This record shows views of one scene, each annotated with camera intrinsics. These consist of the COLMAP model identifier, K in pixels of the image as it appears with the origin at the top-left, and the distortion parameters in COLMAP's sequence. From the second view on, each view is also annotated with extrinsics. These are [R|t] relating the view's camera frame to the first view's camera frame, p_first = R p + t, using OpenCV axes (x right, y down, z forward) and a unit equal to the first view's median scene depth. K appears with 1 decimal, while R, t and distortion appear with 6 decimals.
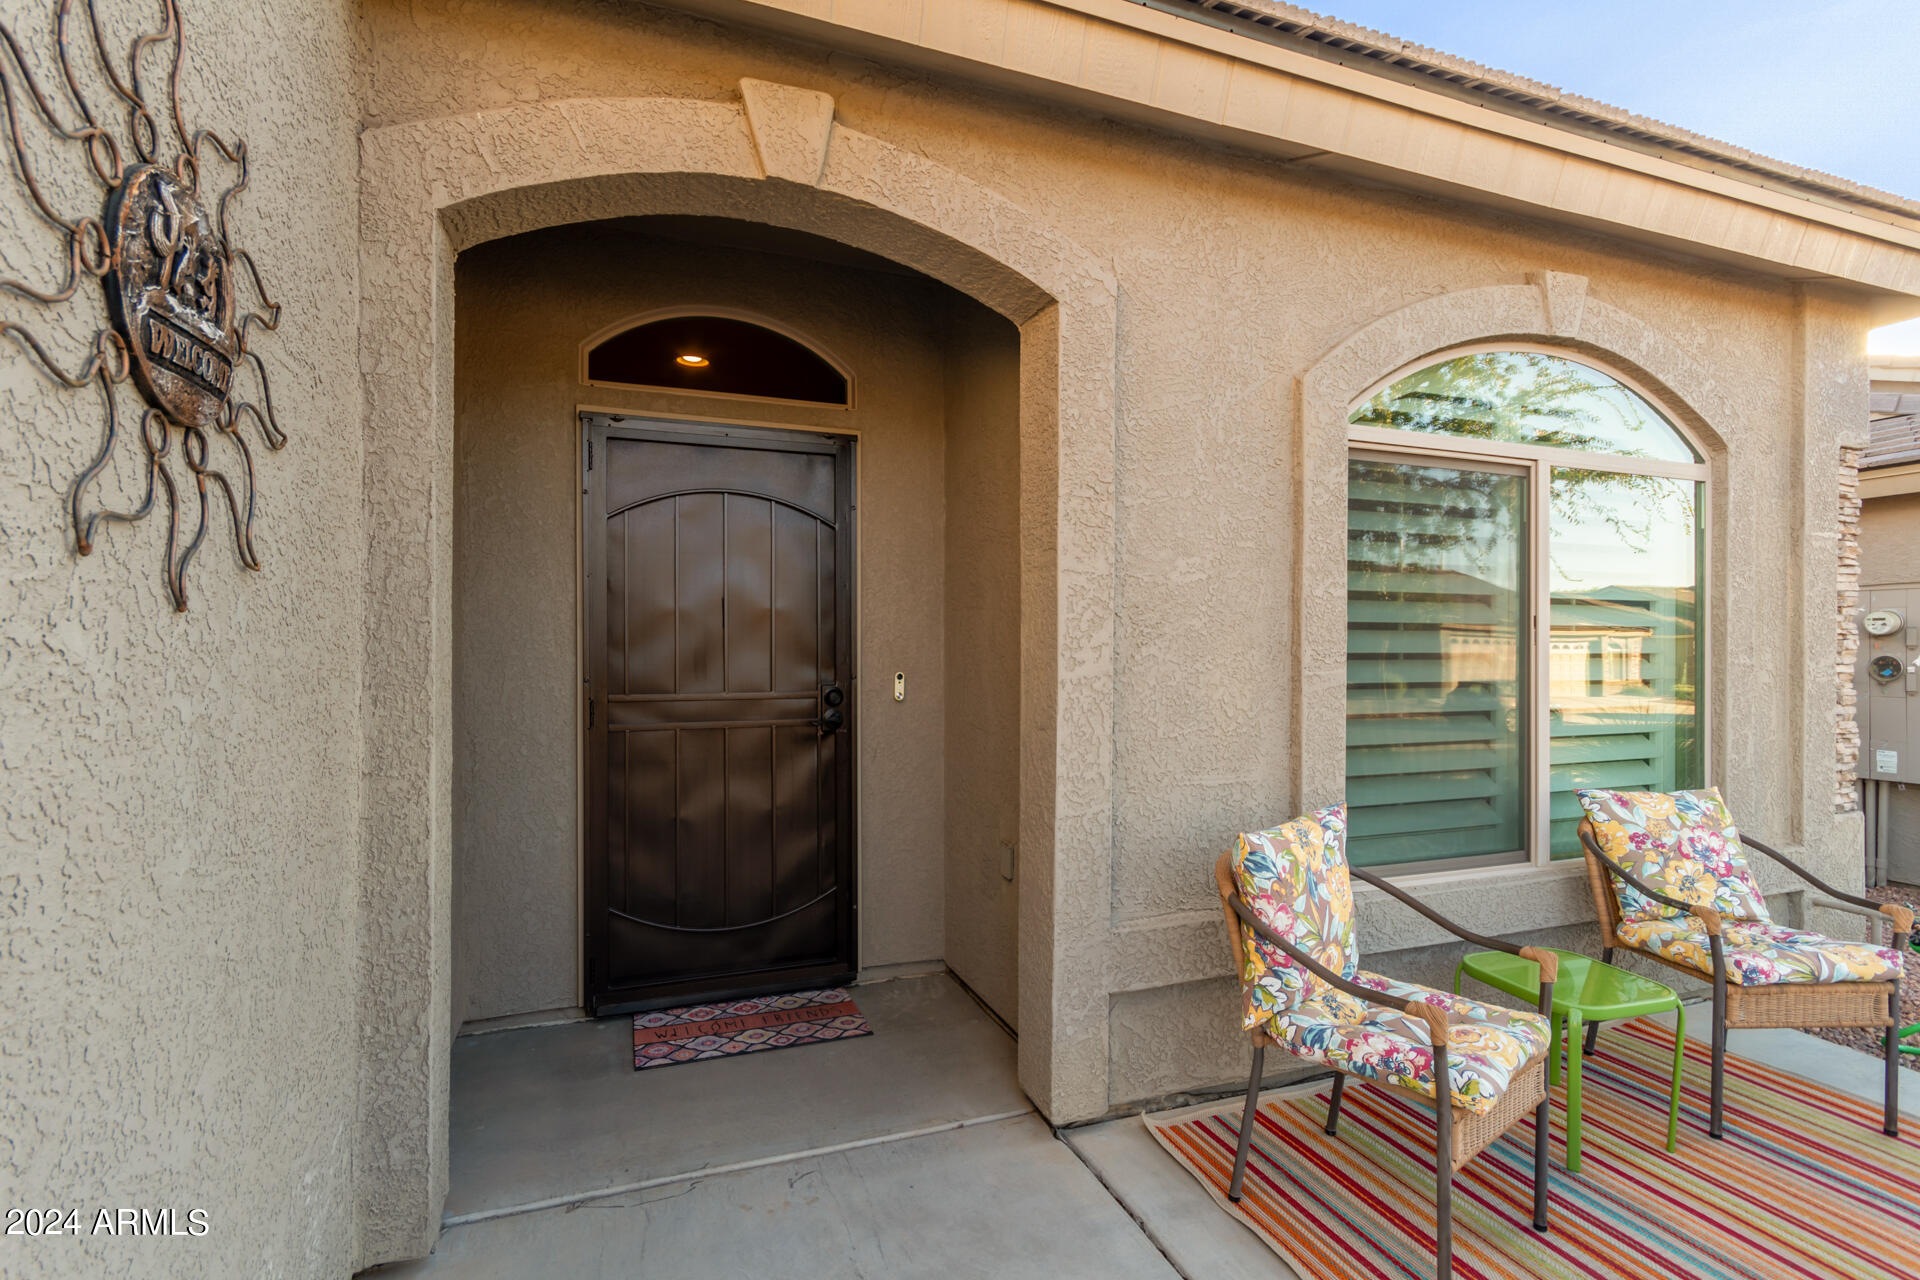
lens RADIAL K [[893.9, 0, 950.7], [0, 893.9, 657.9], [0, 0, 1]] dist [0.009556, -0.001402]
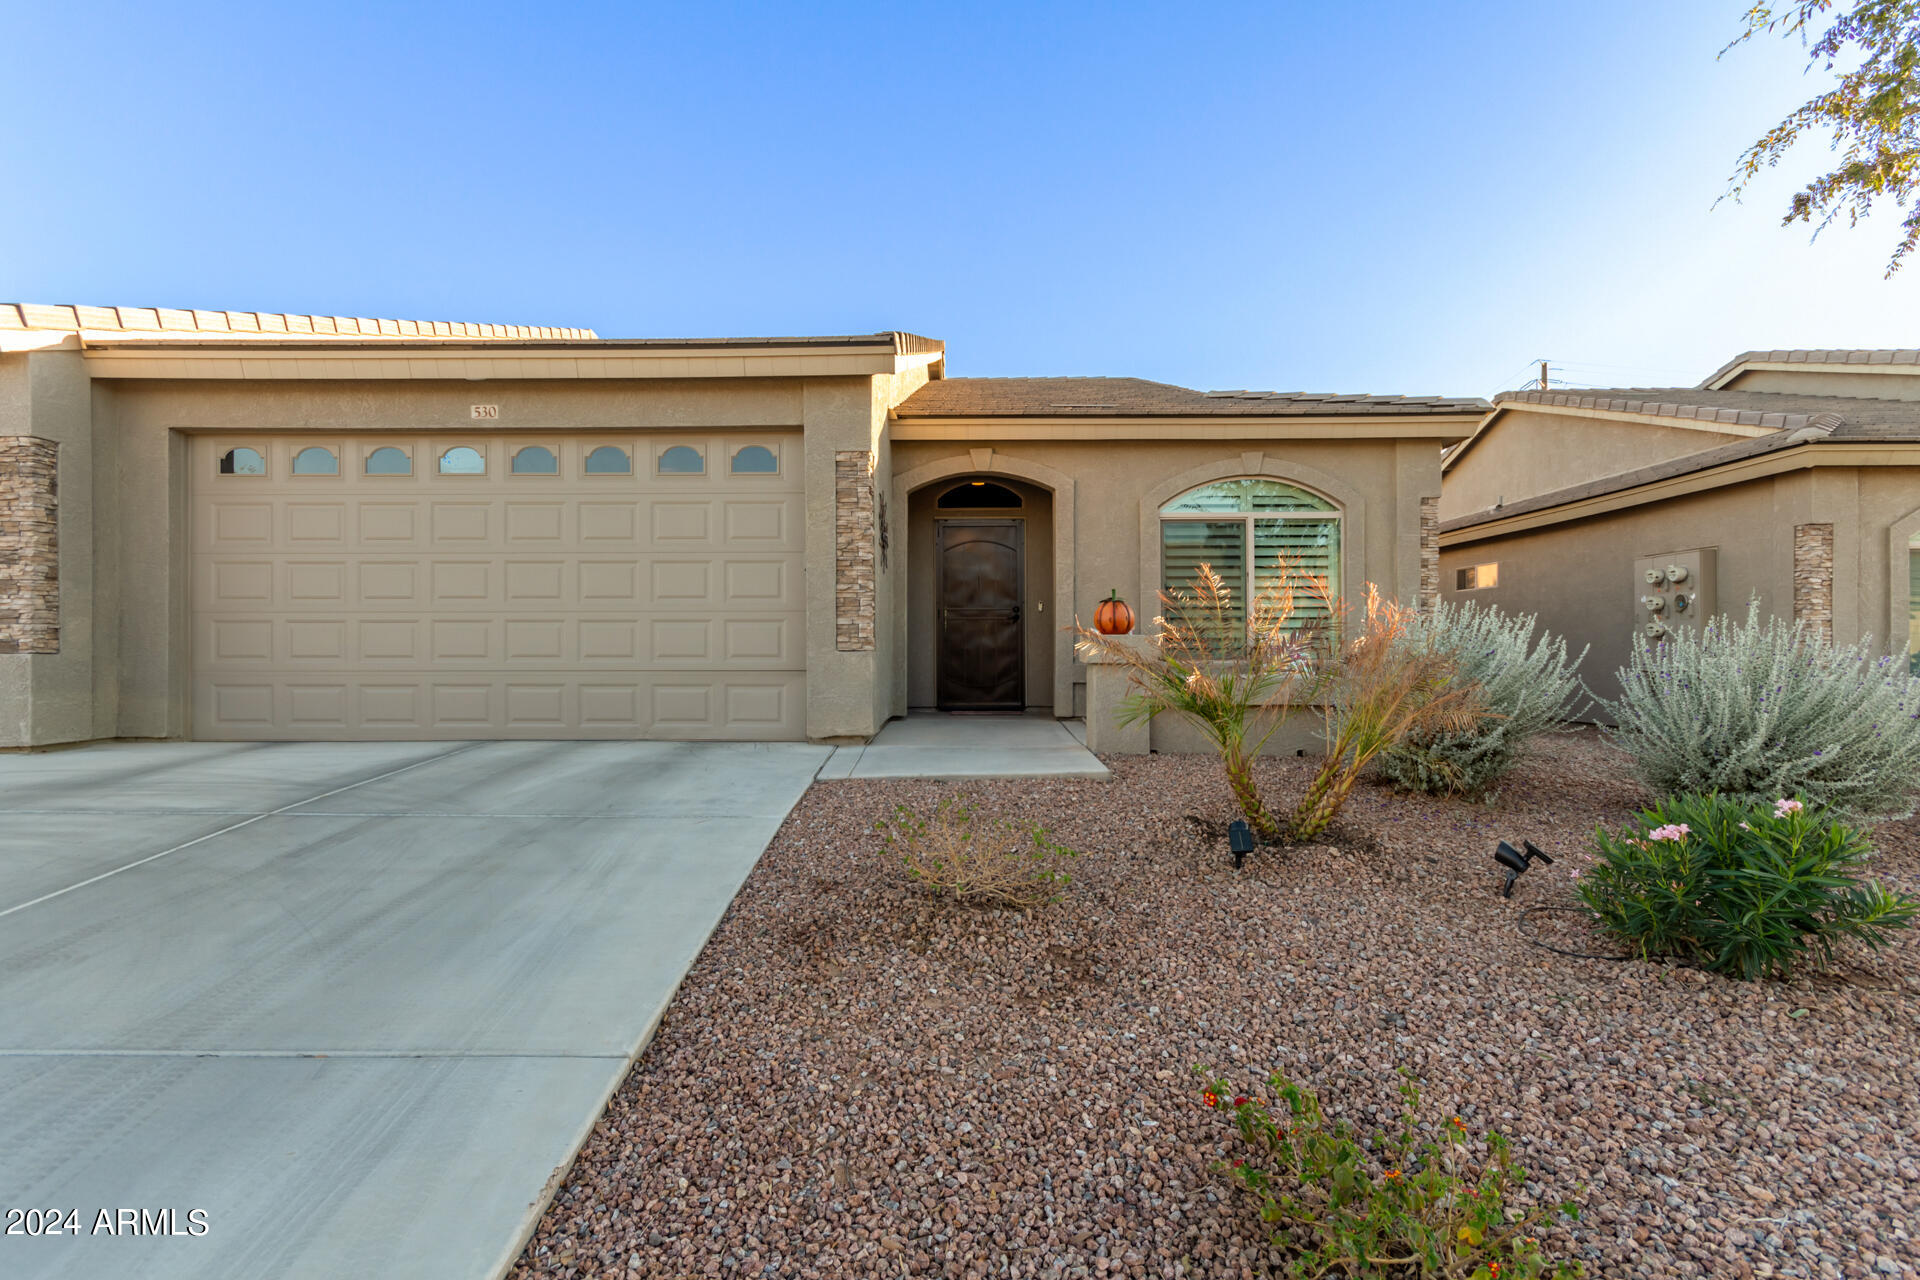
lens RADIAL K [[893.9, 0, 970.3], [0, 893.9, 640.9], [0, 0, 1]] dist [0.009556, -0.001402]
pose [[0.935393, -0.008672, -0.353505, 0.852921], [0.001956, 0.999811, -0.019353, 0.228591], [0.353606, 0.017411, 0.935232, -1.993666]]
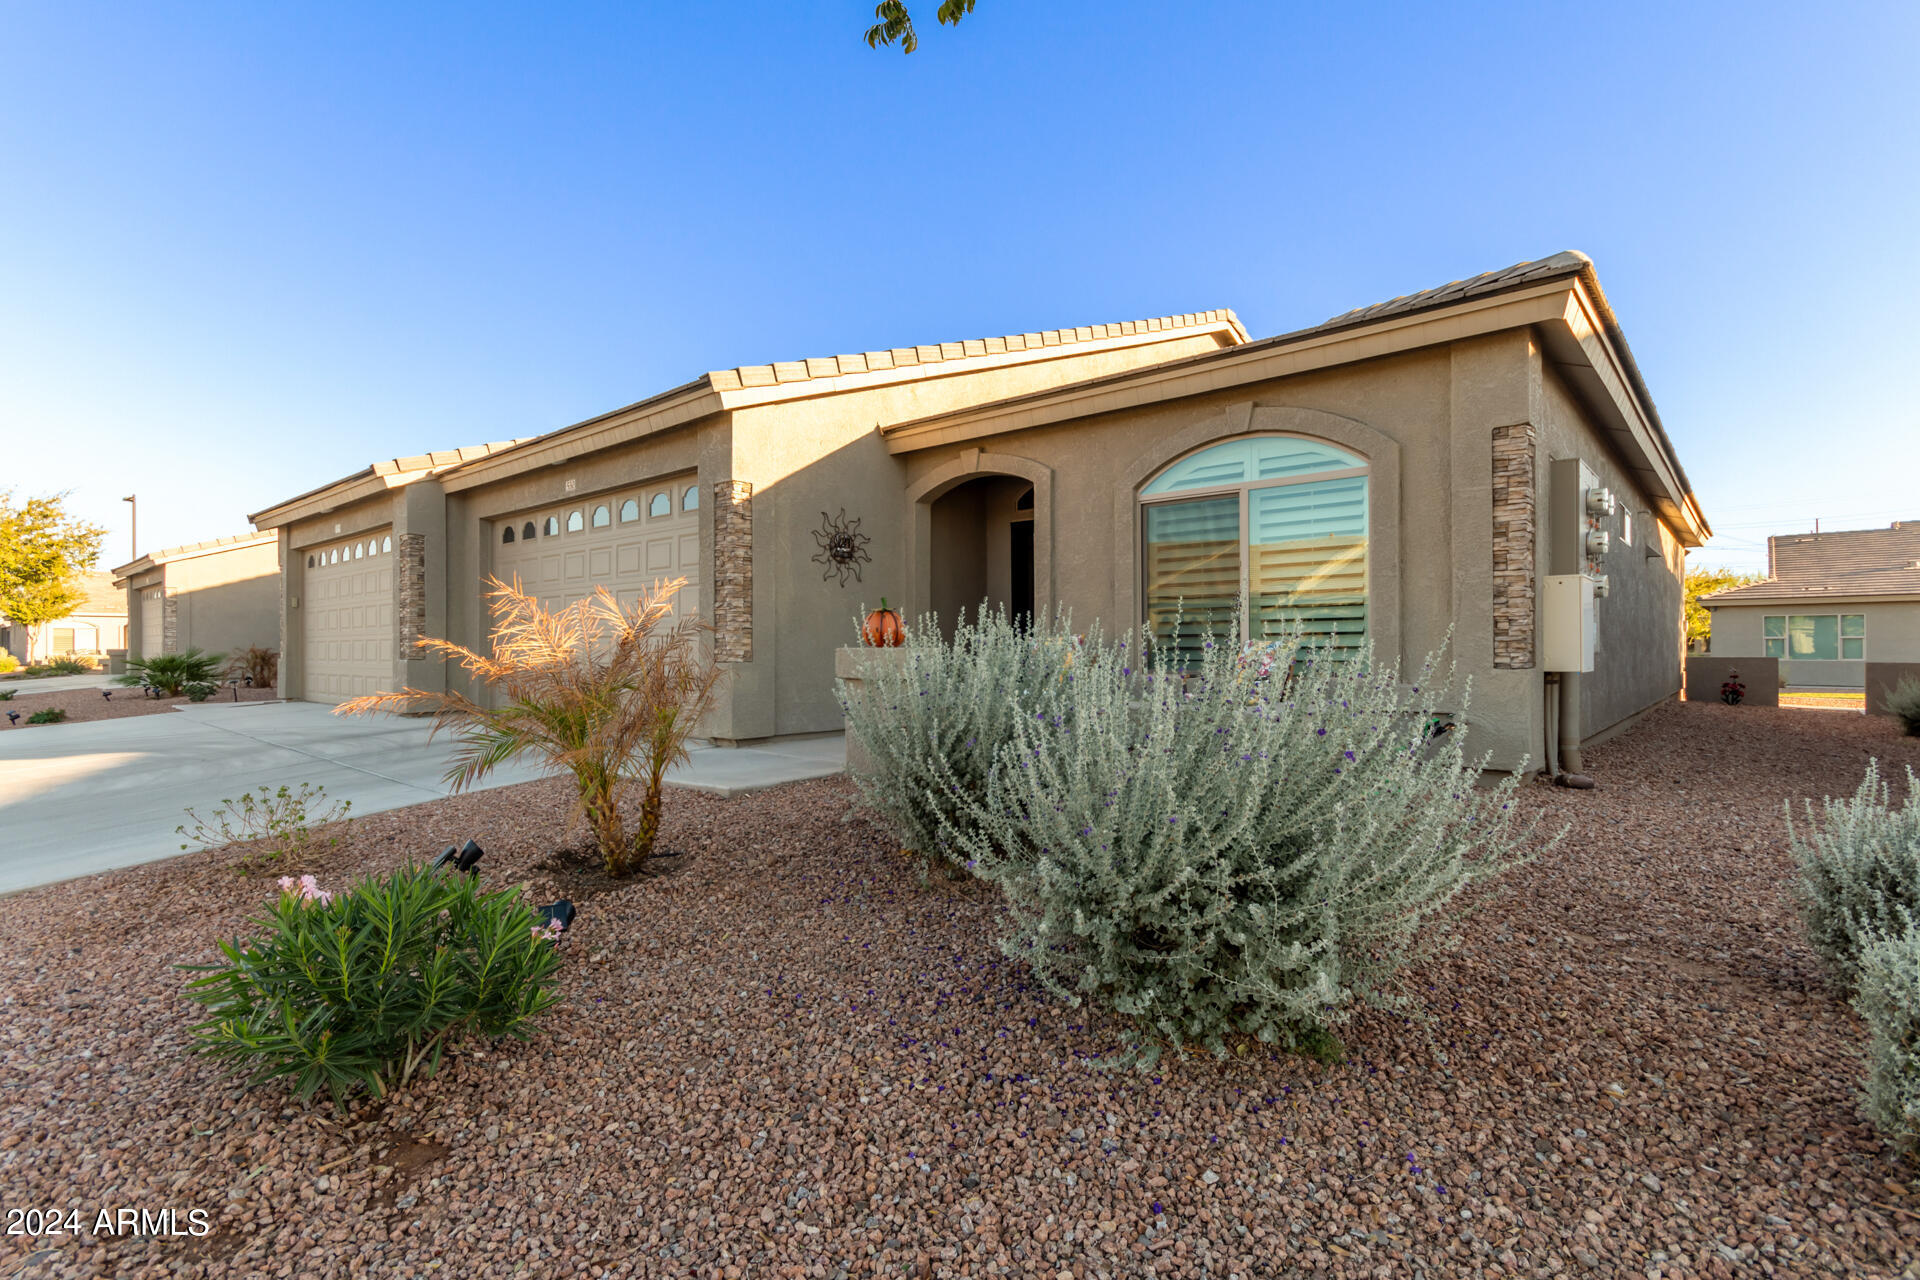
lens RADIAL K [[893.9, 0, 969.8], [0, 893.9, 642.8], [0, 0, 1]] dist [0.009556, -0.001402]
pose [[0.481789, -0.008191, -0.876249, 2.278873], [-0.004126, 0.999924, -0.011616, 0.181859], [0.876277, 0.009211, 0.481719, -0.617611]]
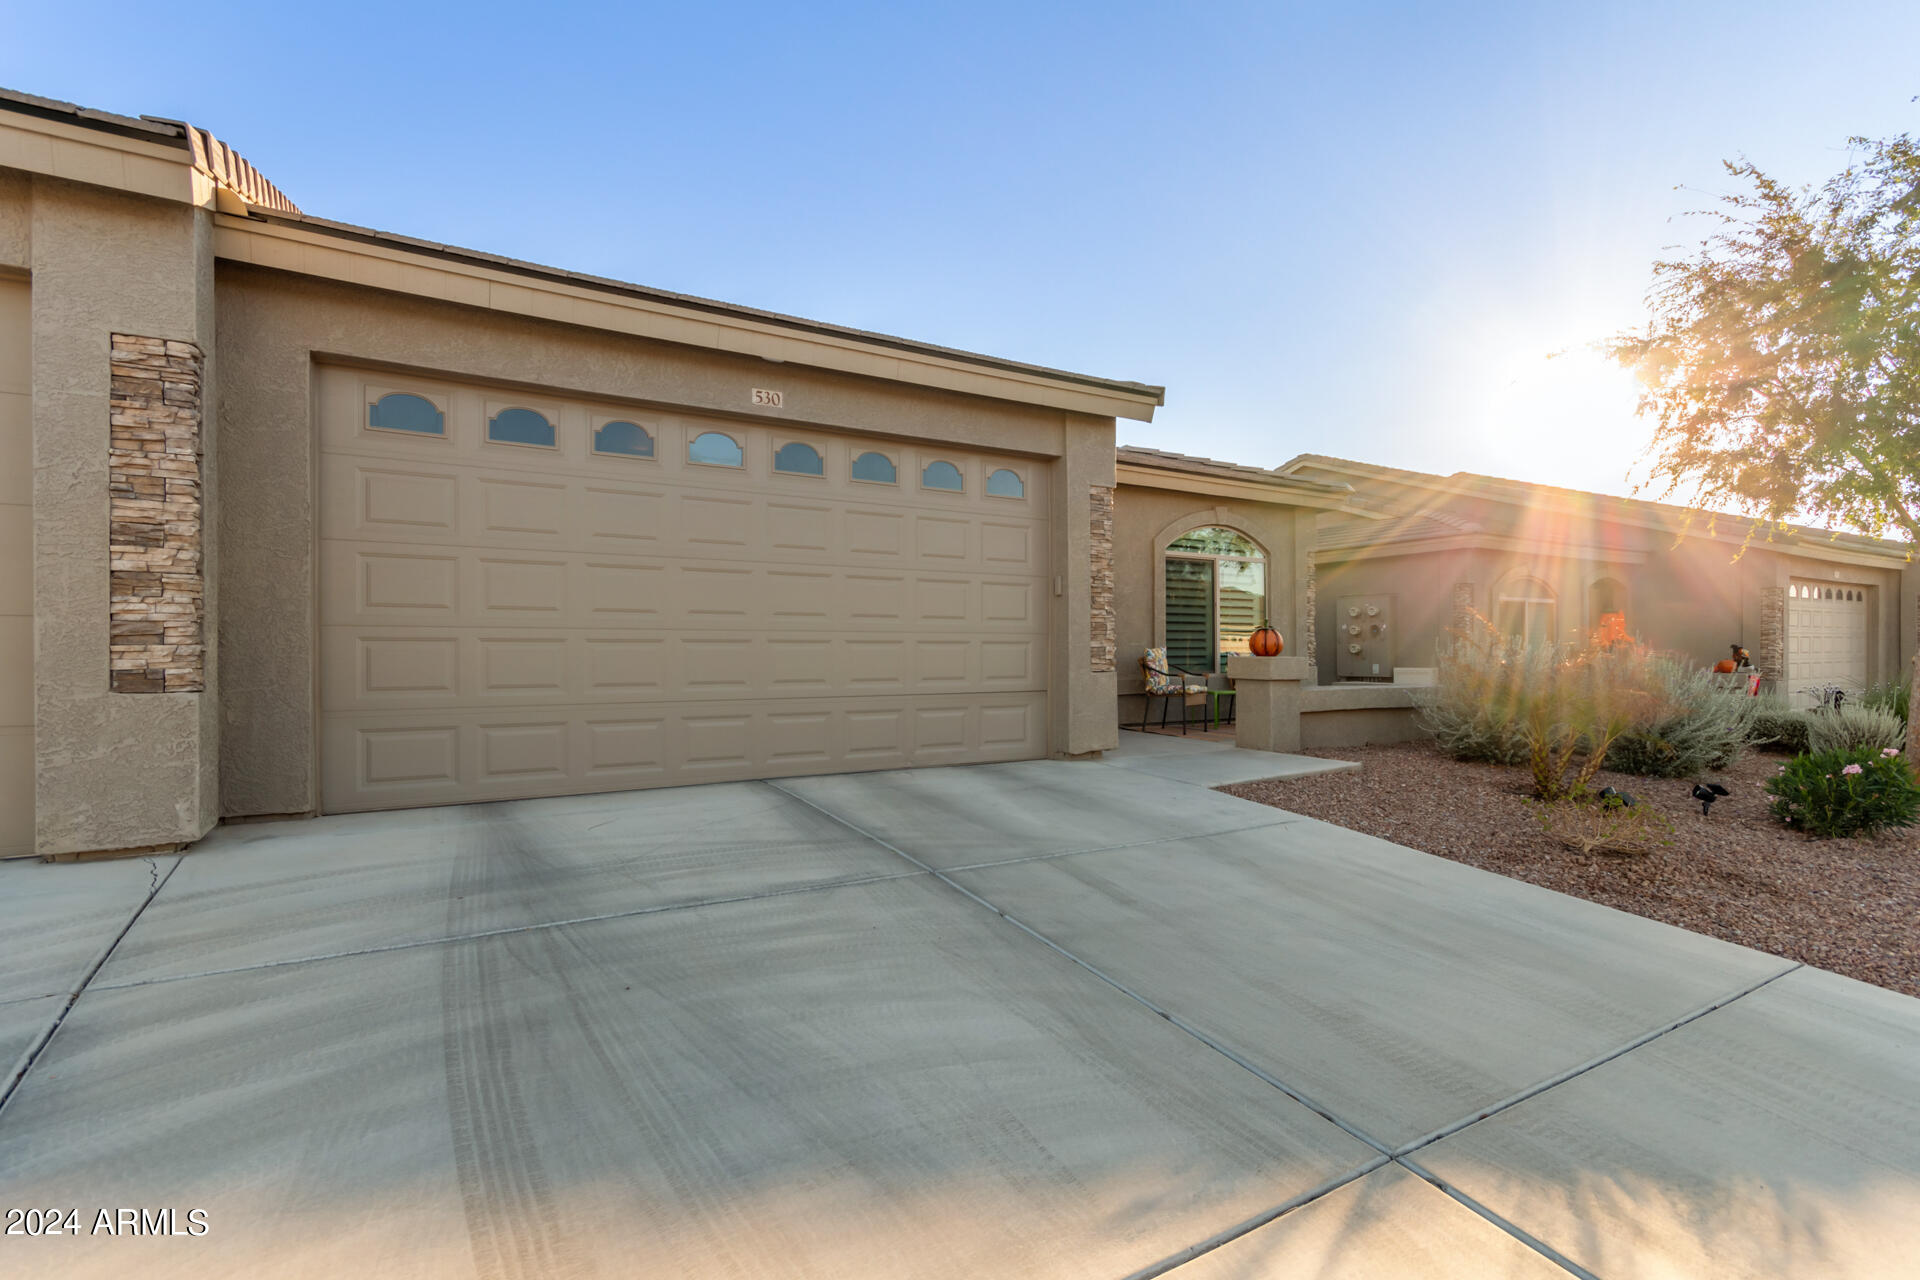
lens RADIAL K [[893.9, 0, 961.5], [0, 893.9, 649.7], [0, 0, 1]] dist [0.009556, -0.001402]
pose [[0.980478, -0.004620, 0.196576, -1.040289], [0.007088, 0.999905, -0.011850, 0.176637], [-0.196502, 0.013012, 0.980417, -2.294381]]
